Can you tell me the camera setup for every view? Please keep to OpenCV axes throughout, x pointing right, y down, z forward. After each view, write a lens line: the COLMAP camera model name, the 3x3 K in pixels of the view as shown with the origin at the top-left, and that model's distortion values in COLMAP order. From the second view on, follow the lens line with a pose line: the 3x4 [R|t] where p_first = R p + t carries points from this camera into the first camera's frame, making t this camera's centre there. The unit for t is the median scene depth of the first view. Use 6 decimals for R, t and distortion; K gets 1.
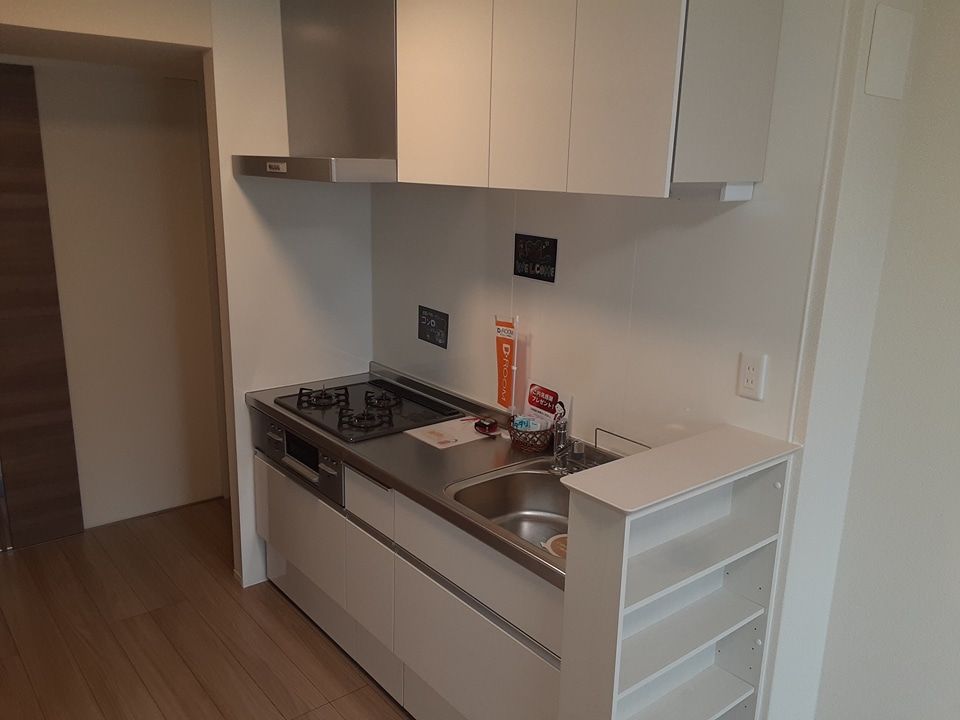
lens RADIAL K [[783.1, 0, 469.8], [0, 783.1, 365.7], [0, 0, 1]] dist [0.132394, -0.207197]
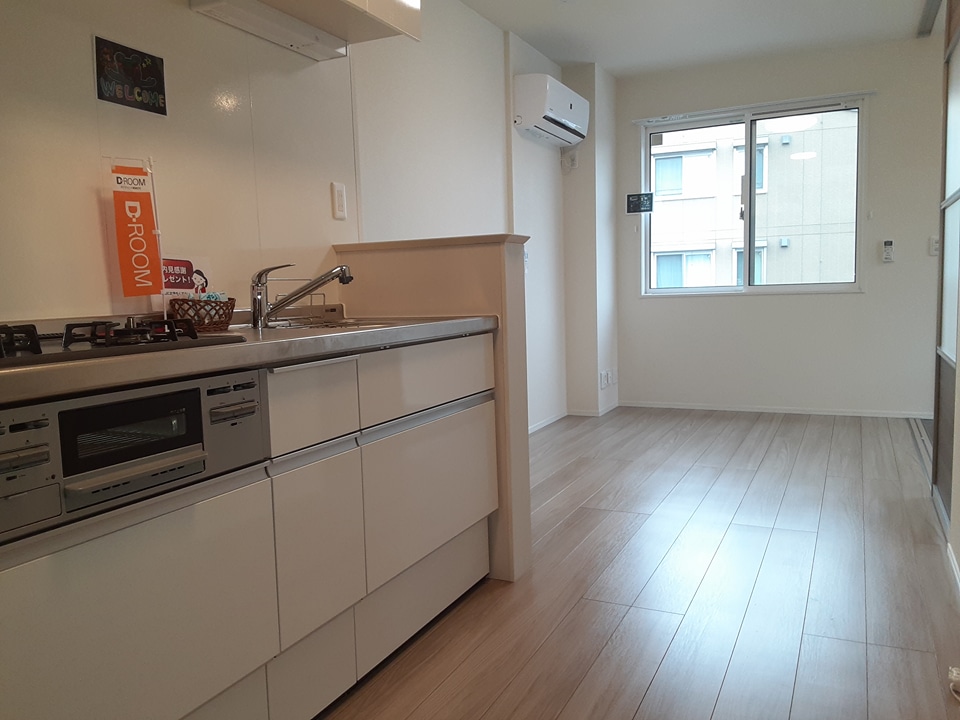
lens RADIAL K [[783.1, 0, 469.8], [0, 783.1, 365.7], [0, 0, 1]] dist [0.132394, -0.207197]
pose [[-0.431891, -0.095988, 0.896804, -0.700613], [0.244485, 0.944633, 0.218849, 0.026940], [-0.868158, 0.313774, -0.384511, 1.037215]]
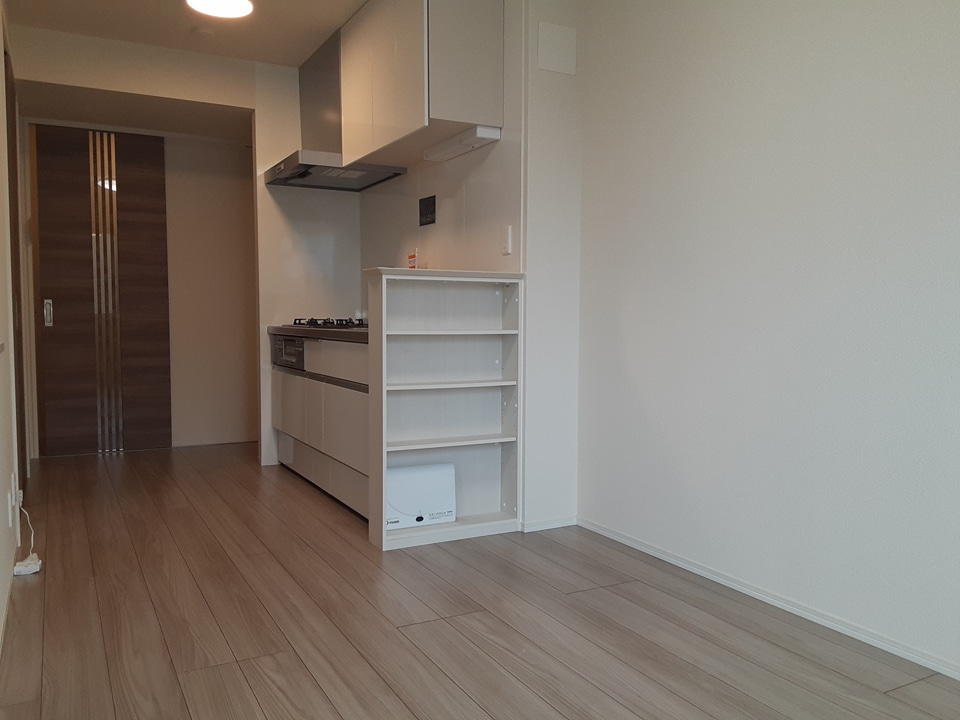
lens RADIAL K [[783.1, 0, 469.8], [0, 783.1, 365.7], [0, 0, 1]] dist [0.132394, -0.207197]
pose [[0.981294, -0.005952, -0.192421, 0.444756], [-0.031036, 0.981556, -0.188637, 0.438497], [0.189995, 0.191080, 0.963011, -0.426362]]
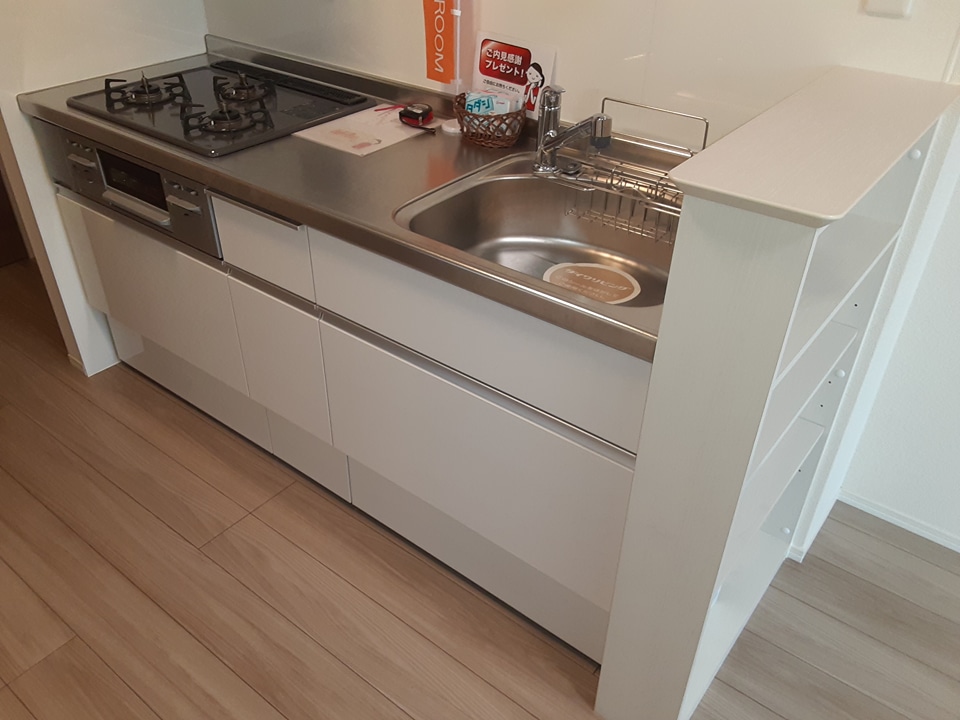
lens RADIAL K [[783.1, 0, 469.8], [0, 783.1, 365.7], [0, 0, 1]] dist [0.132394, -0.207197]
pose [[0.975162, -0.137968, 0.173275, -0.081233], [0.069106, 0.932769, 0.353789, 0.040281], [-0.210437, -0.333027, 0.919135, 0.303577]]
